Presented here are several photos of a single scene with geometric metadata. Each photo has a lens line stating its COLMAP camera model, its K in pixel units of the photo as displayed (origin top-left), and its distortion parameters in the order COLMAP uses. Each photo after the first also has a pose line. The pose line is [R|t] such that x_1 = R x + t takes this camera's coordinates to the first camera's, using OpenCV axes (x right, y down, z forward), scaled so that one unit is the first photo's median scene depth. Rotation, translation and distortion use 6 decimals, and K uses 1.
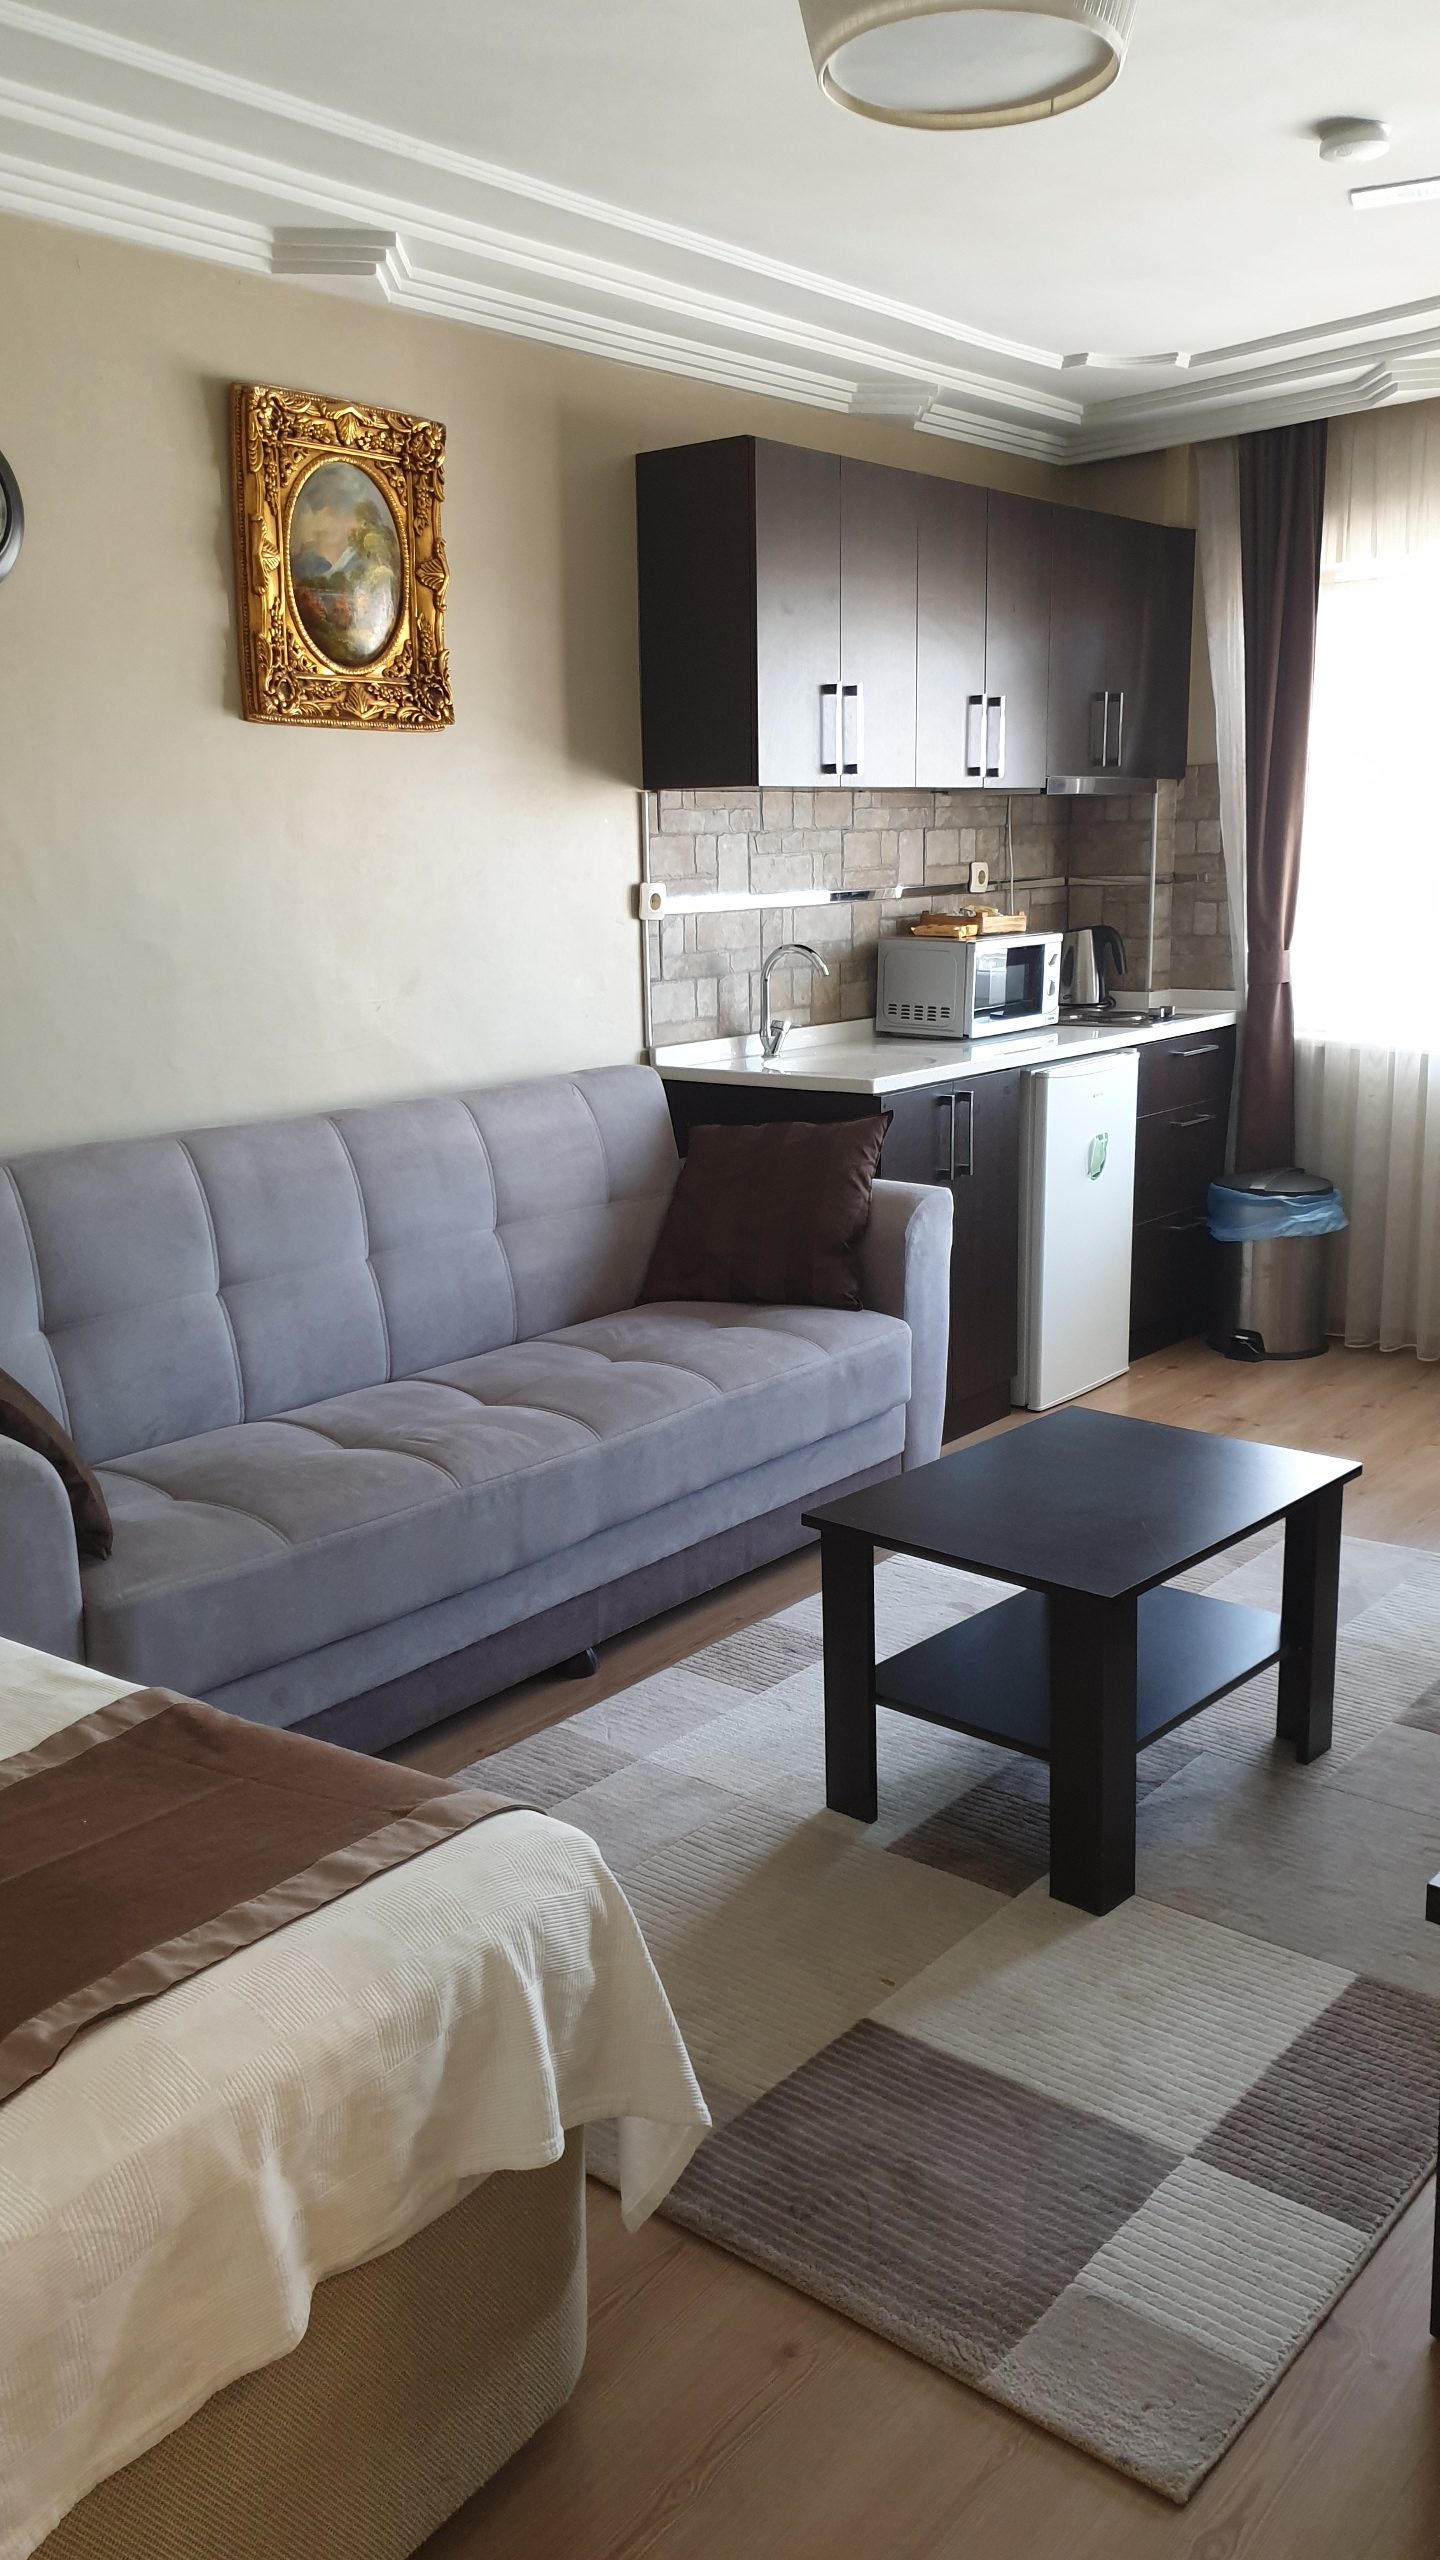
lens RADIAL K [[1999.8, 0, 717.0], [0, 1999.8, 1246.9], [0, 0, 1]] dist [0.014361, -0.003039]
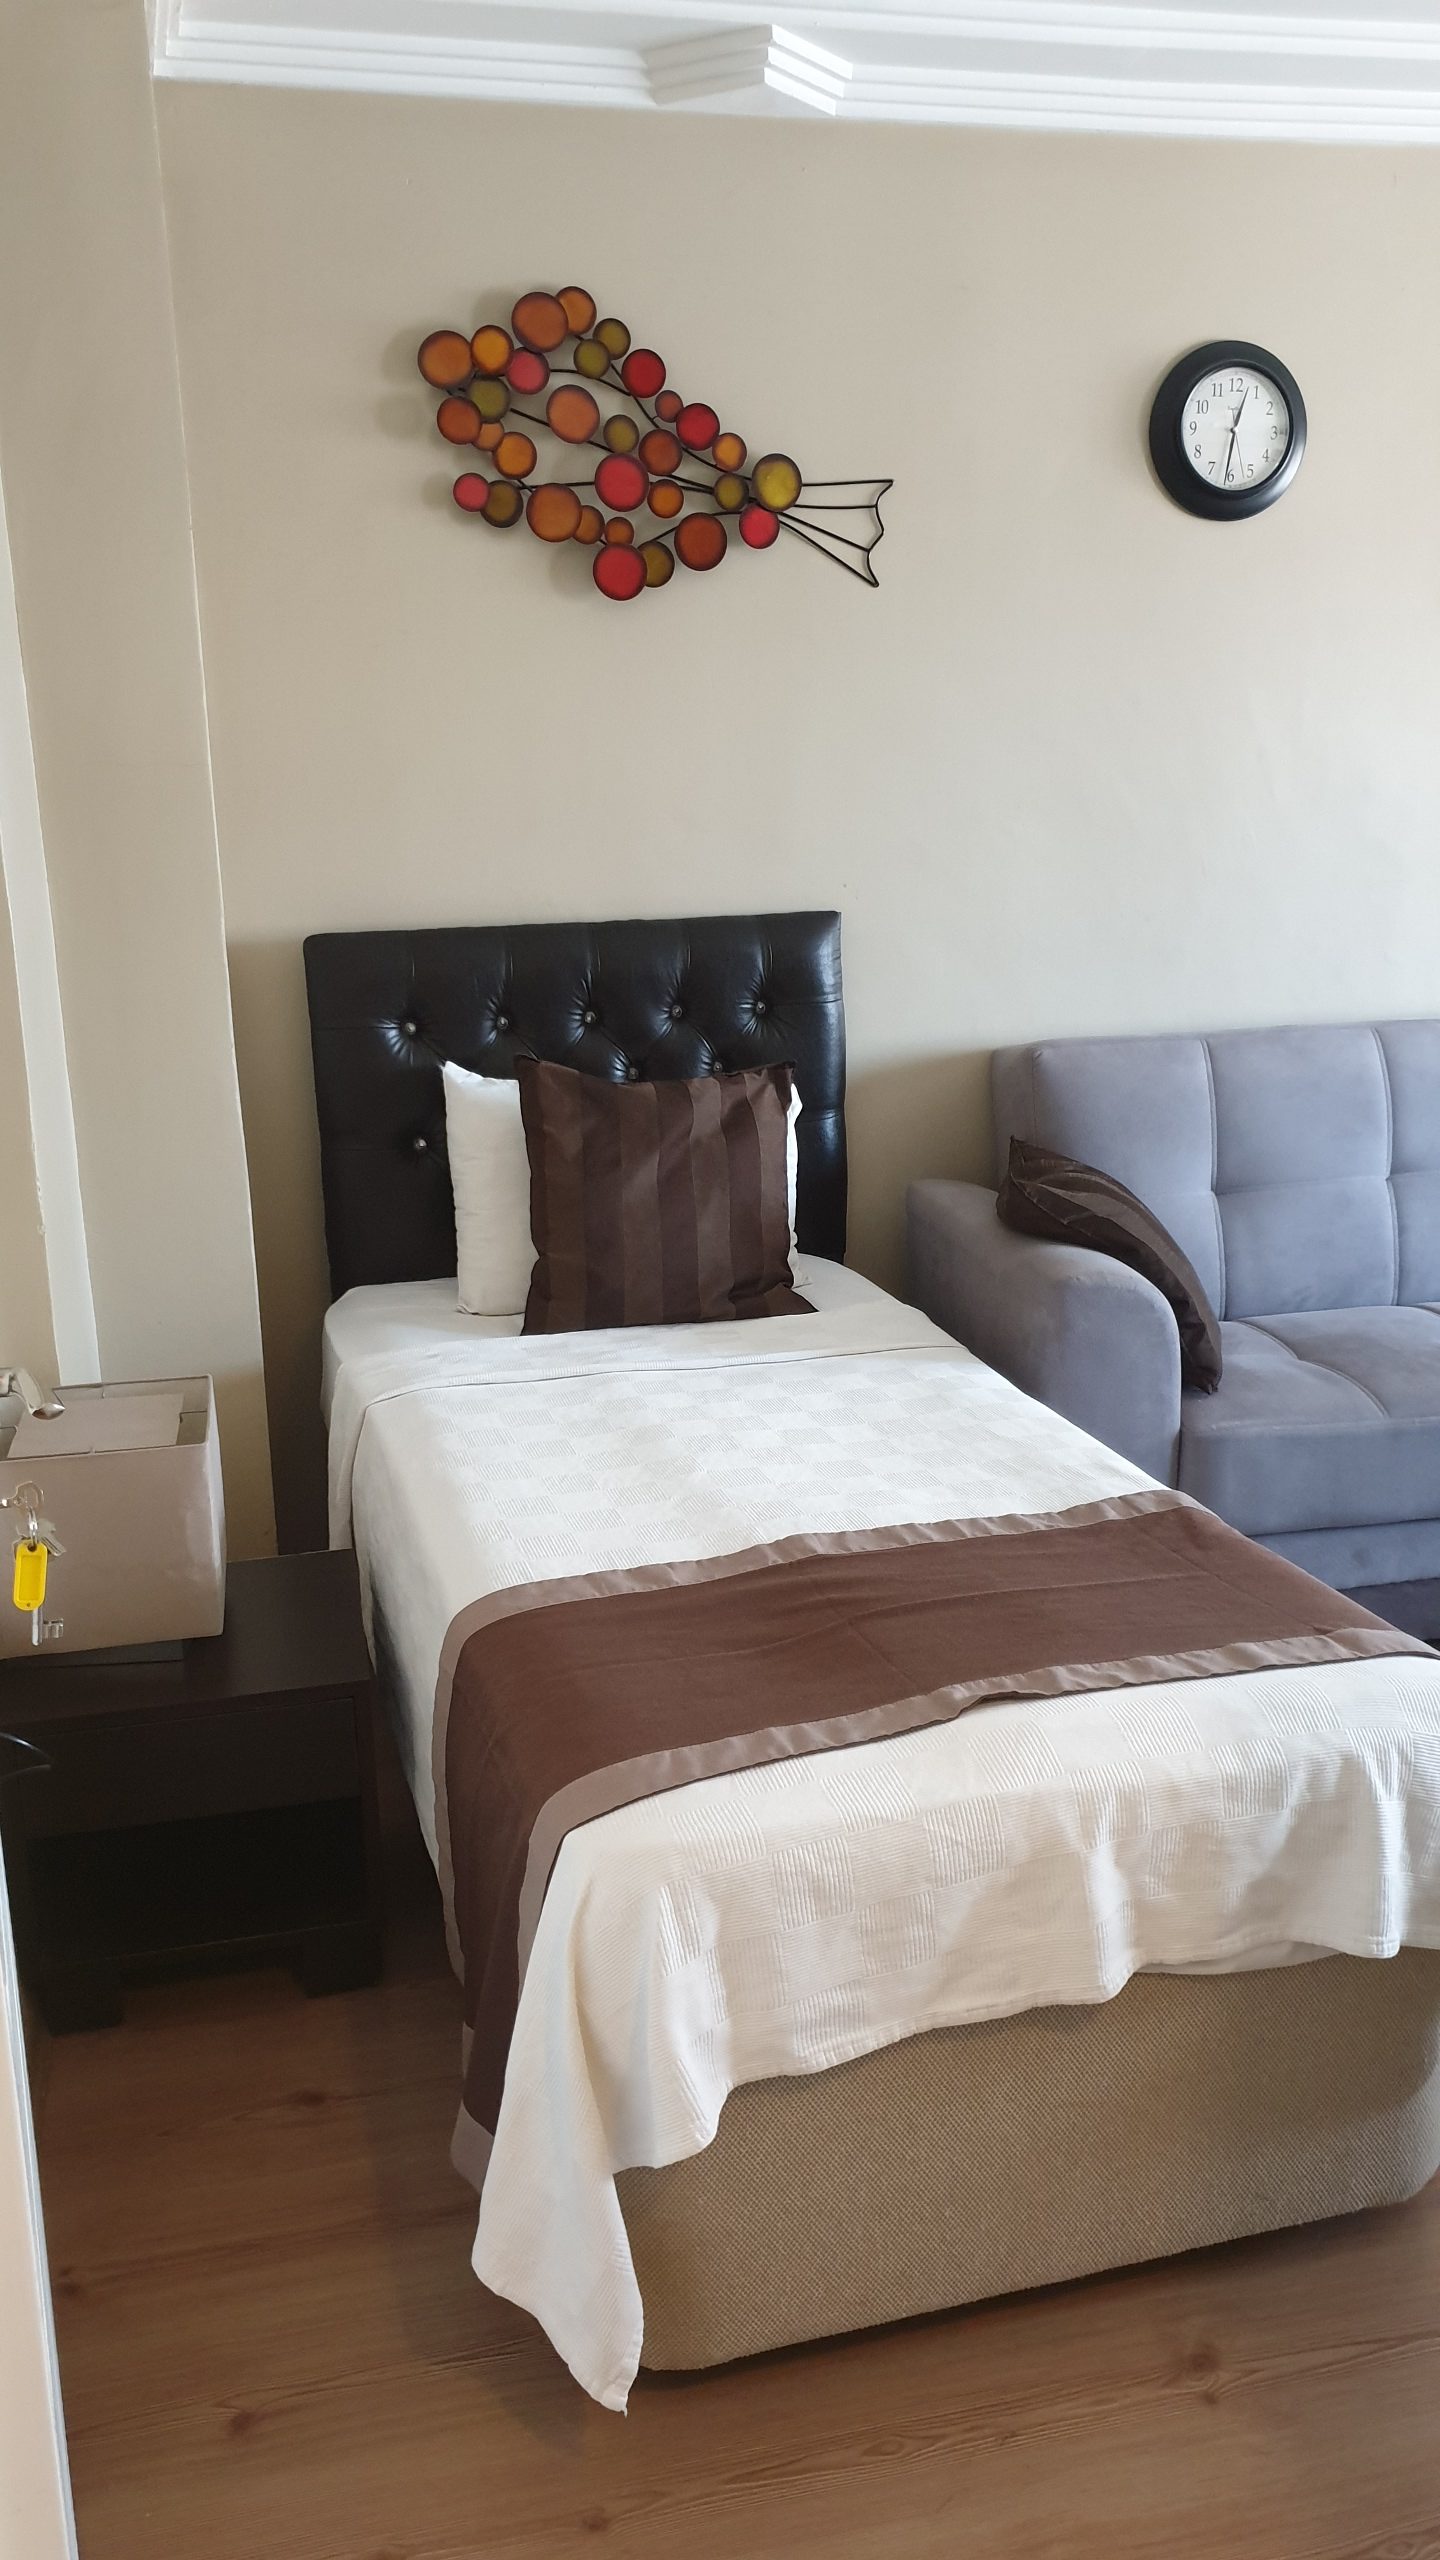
lens RADIAL K [[1943.5, 0, 720.0], [0, 1943.5, 1280.0], [0, 0, 1]] dist [0.004146, -0.001116]
pose [[0.797618, 0.153906, -0.583196, 0.183711], [-0.112145, 0.987879, 0.107326, 0.013888], [0.592645, -0.020202, 0.805210, -0.062620]]
